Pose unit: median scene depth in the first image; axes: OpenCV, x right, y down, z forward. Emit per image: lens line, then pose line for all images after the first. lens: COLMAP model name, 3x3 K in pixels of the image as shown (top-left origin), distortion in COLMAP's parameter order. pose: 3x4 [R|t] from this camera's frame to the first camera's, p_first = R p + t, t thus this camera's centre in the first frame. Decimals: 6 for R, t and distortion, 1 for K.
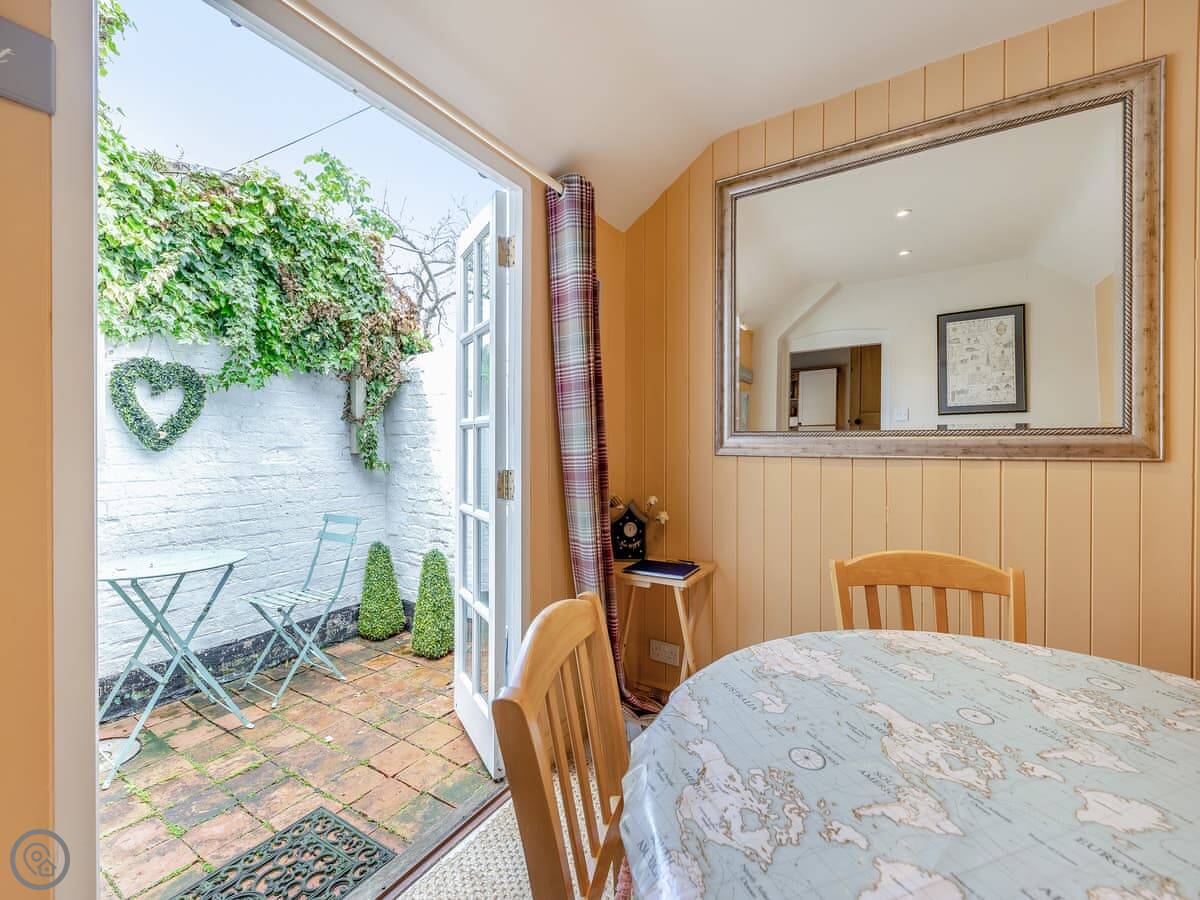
lens RADIAL K [[498.5, 0, 599.1], [0, 498.5, 446.9], [0, 0, 1]] dist [0.020179, -0.011151]
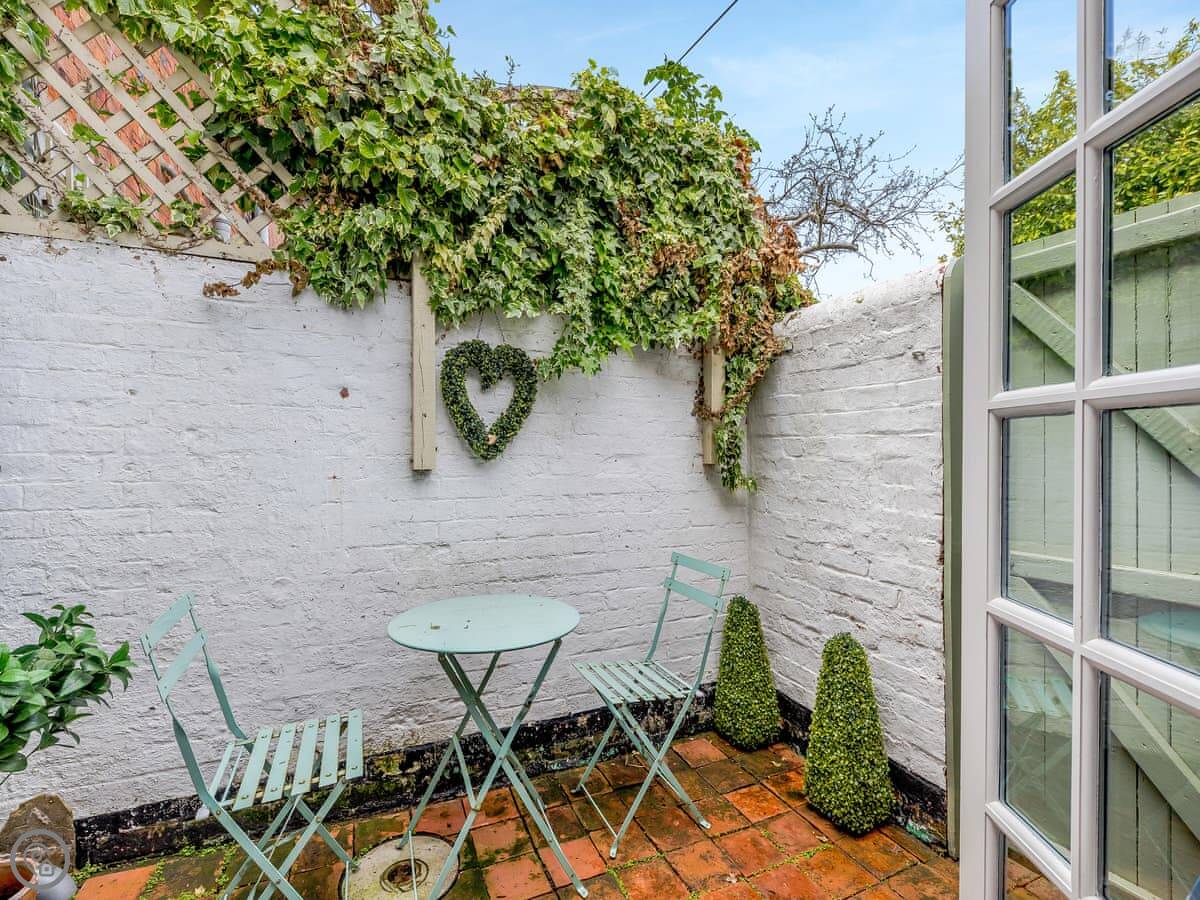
lens RADIAL K [[551.9, 0, 600.0], [0, 551.9, 450.0], [0, 0, 1]] dist [-0.000465, -0.000305]
pose [[0.830959, 0.000862, -0.556333, -0.219782], [-0.002056, 0.999997, -0.001523, -0.005329], [0.556330, 0.002409, 0.830958, 0.329767]]
